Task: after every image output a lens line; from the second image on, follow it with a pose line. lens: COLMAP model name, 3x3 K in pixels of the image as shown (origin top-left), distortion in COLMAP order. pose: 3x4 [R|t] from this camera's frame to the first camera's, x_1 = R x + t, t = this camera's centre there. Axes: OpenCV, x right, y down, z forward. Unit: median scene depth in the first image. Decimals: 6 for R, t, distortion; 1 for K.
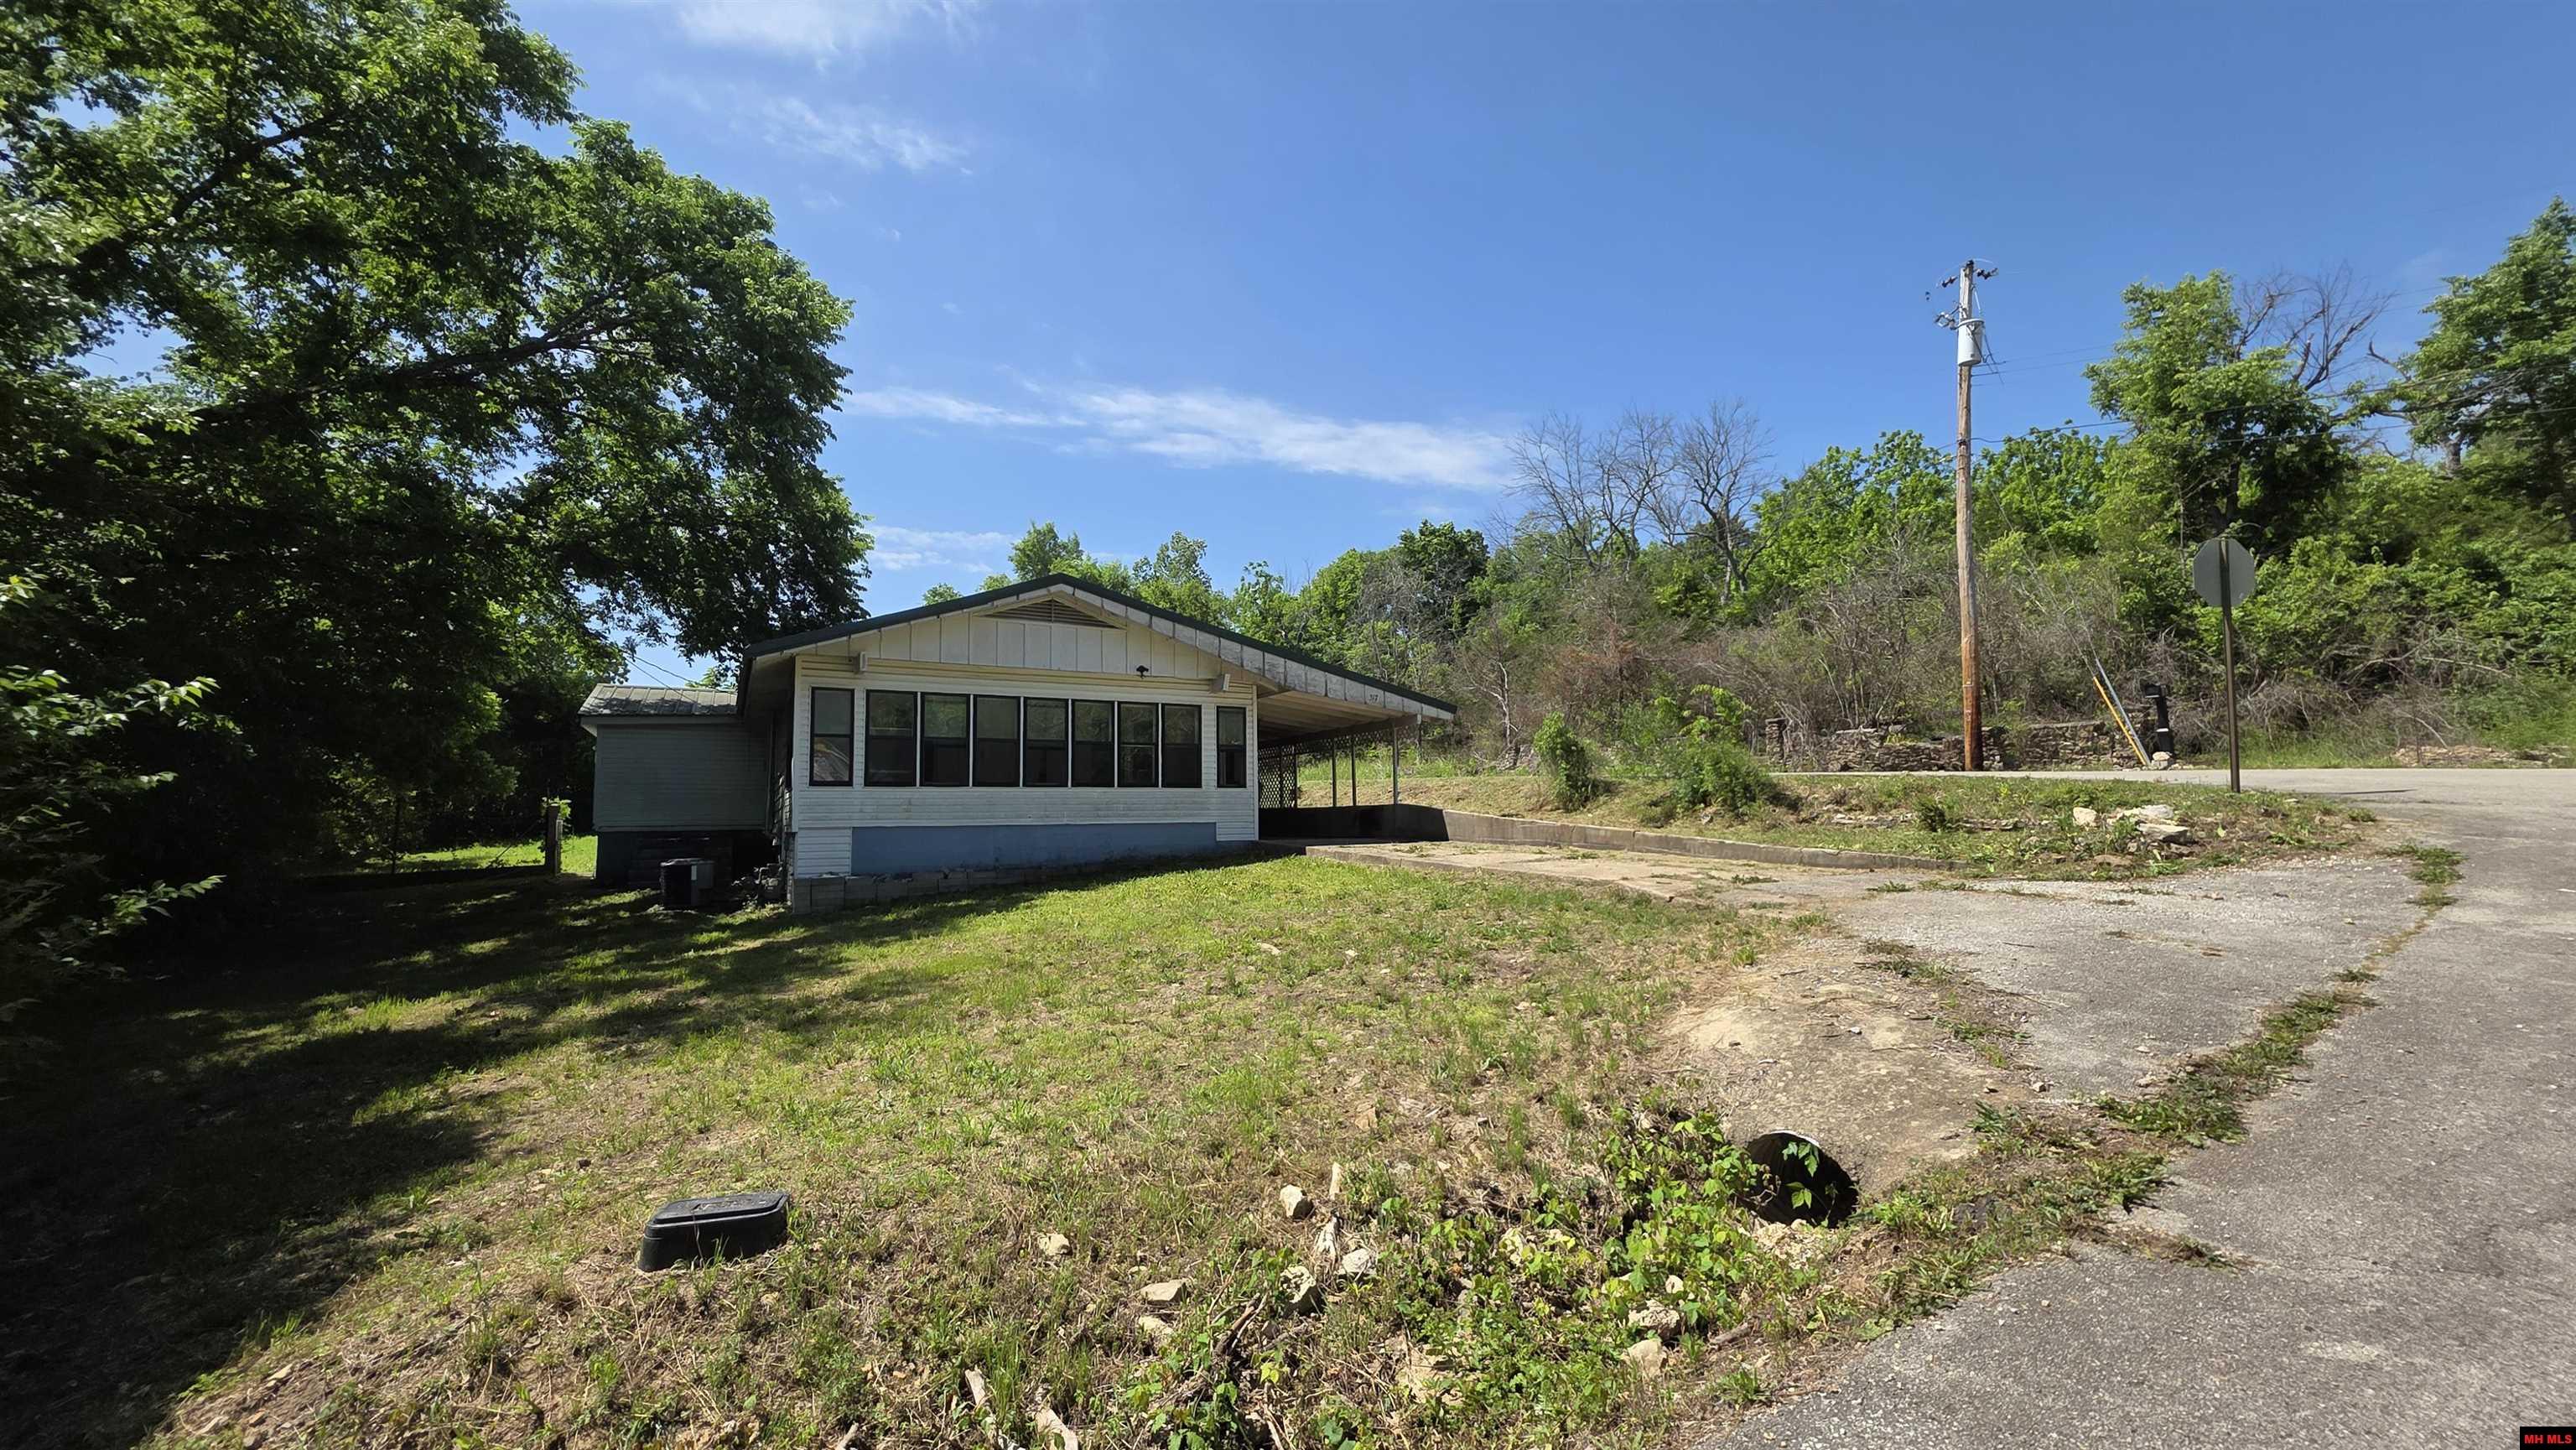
lens RADIAL K [[1027.1, 0, 1298.5], [0, 1027.1, 735.3], [0, 0, 1]] dist [0.003045, -0.000260]
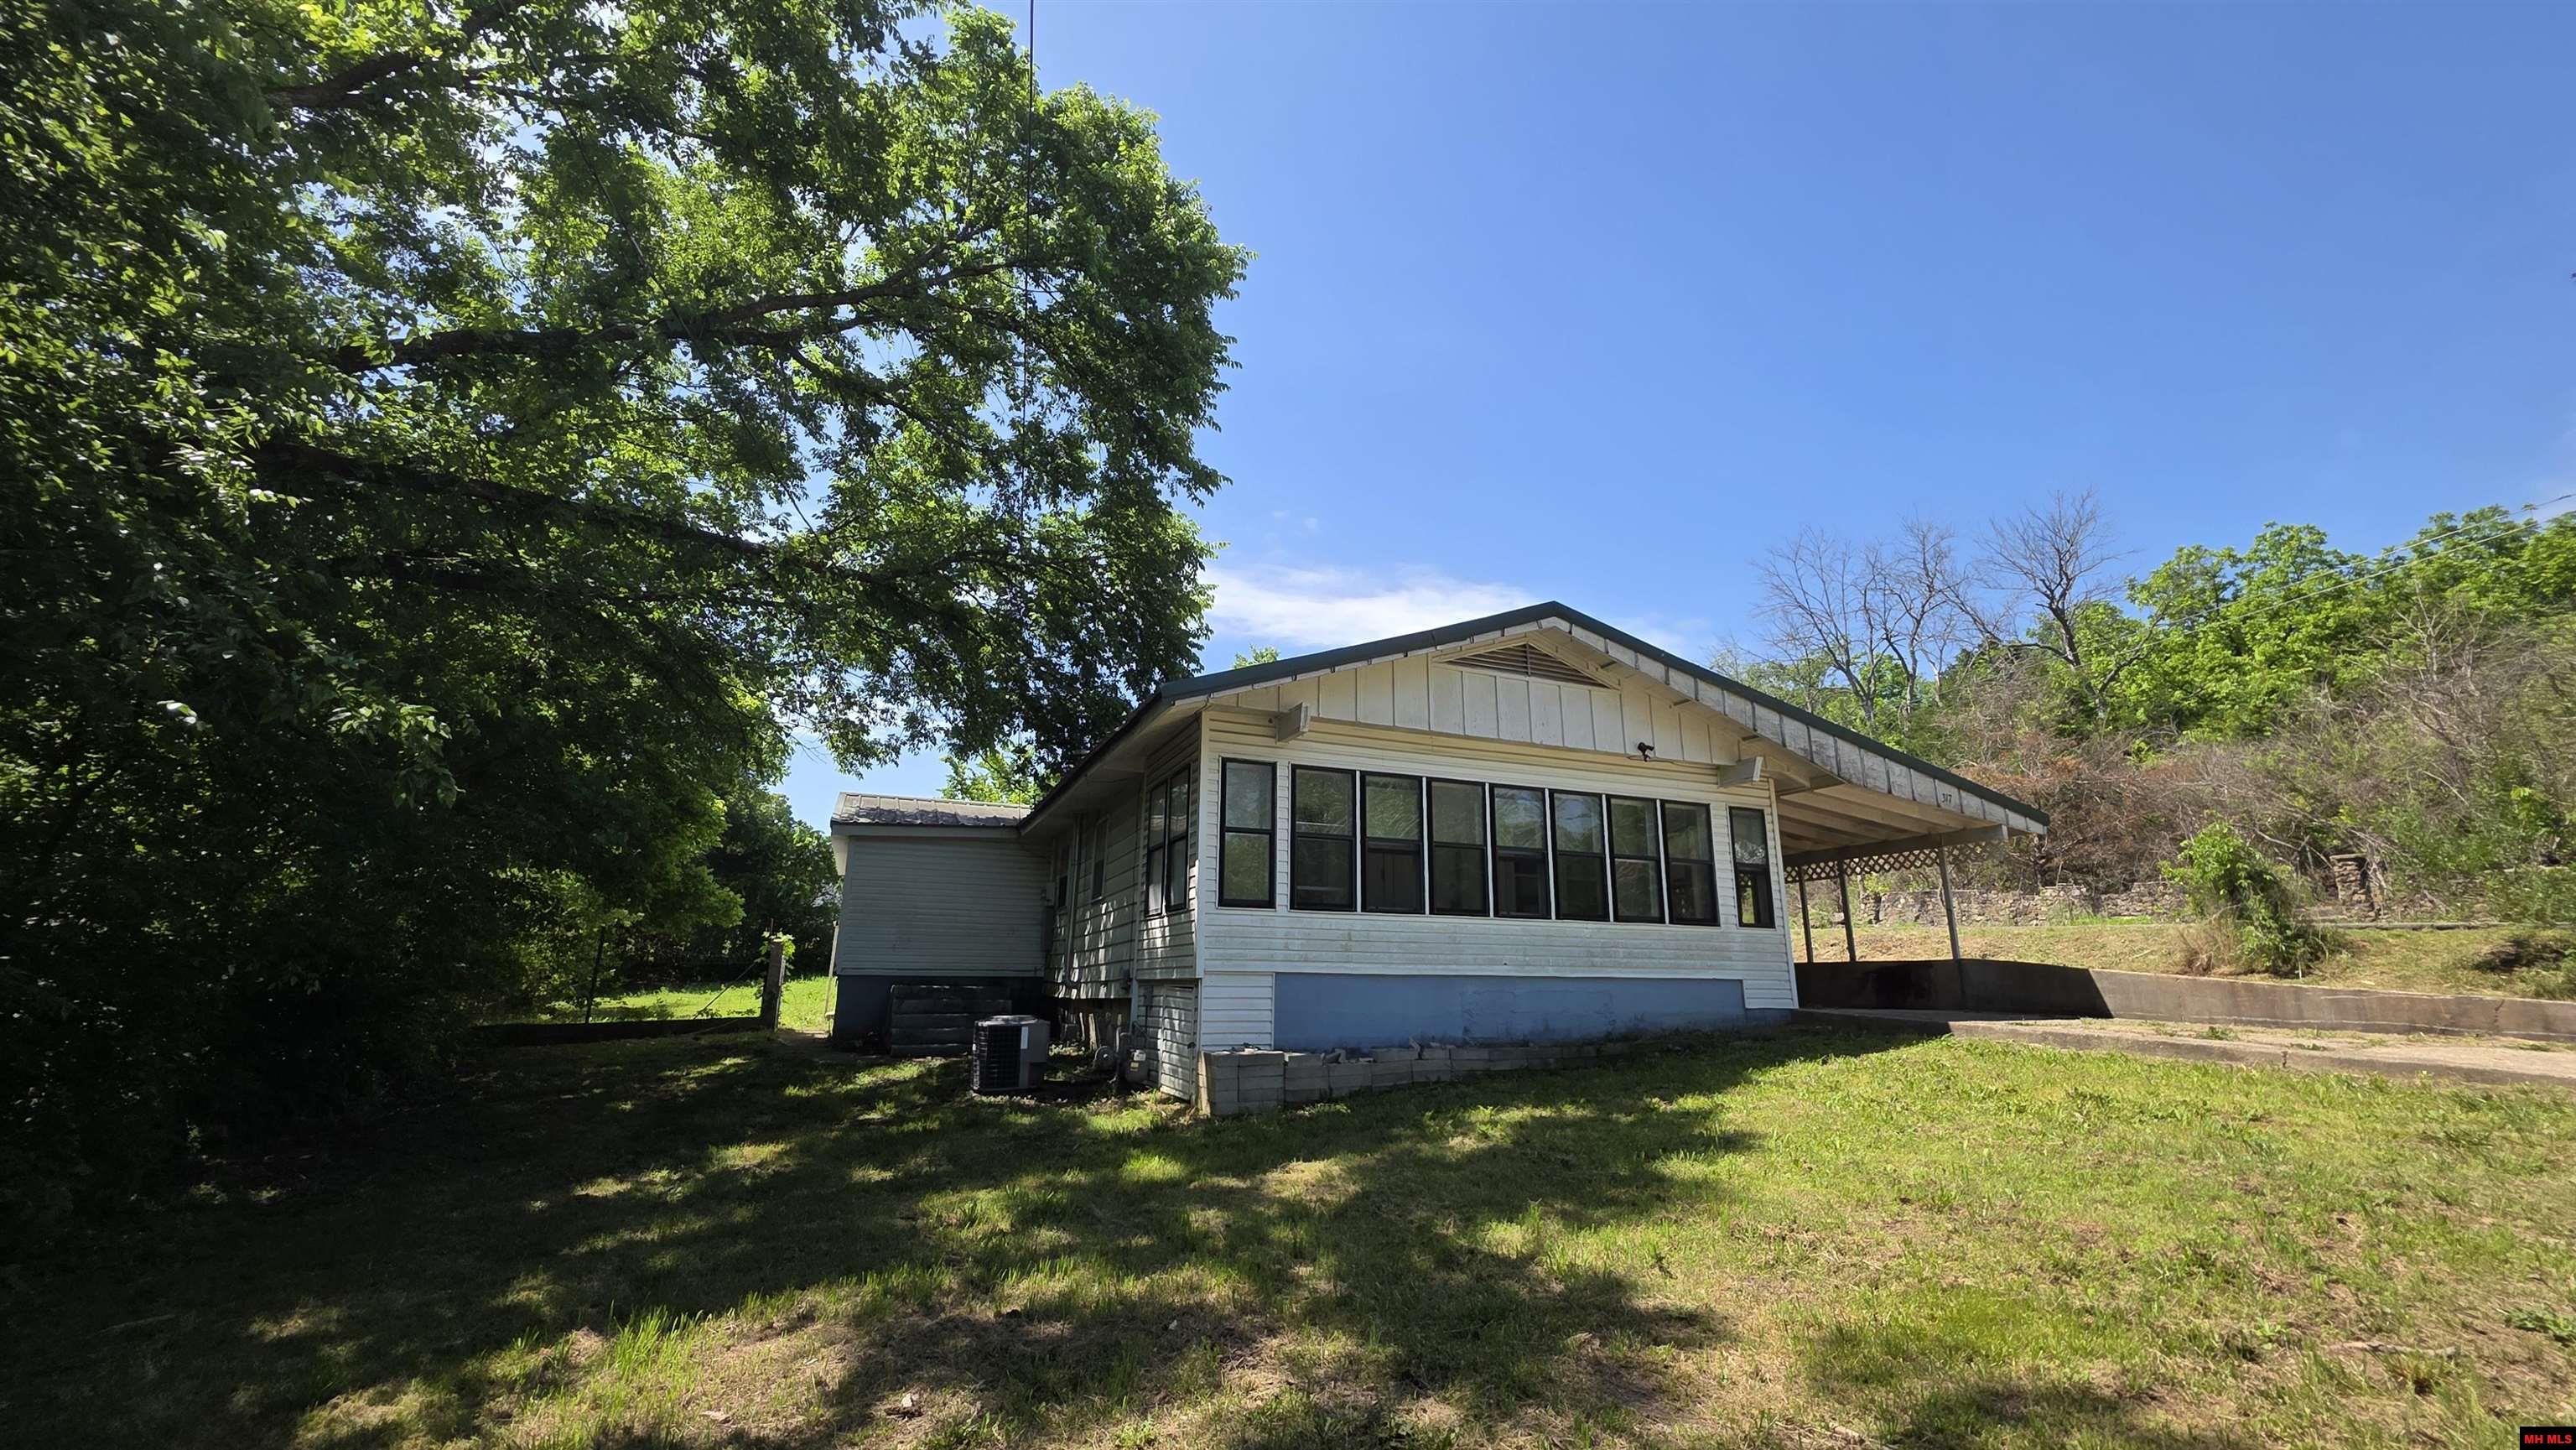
lens RADIAL K [[1027.1, 0, 1298.5], [0, 1027.1, 735.3], [0, 0, 1]] dist [0.003045, -0.000260]
pose [[0.994407, -0.001959, -0.105600, -0.298072], [-0.014217, 0.988246, -0.152208, 0.033864], [0.104657, 0.152858, 0.982691, 0.291386]]
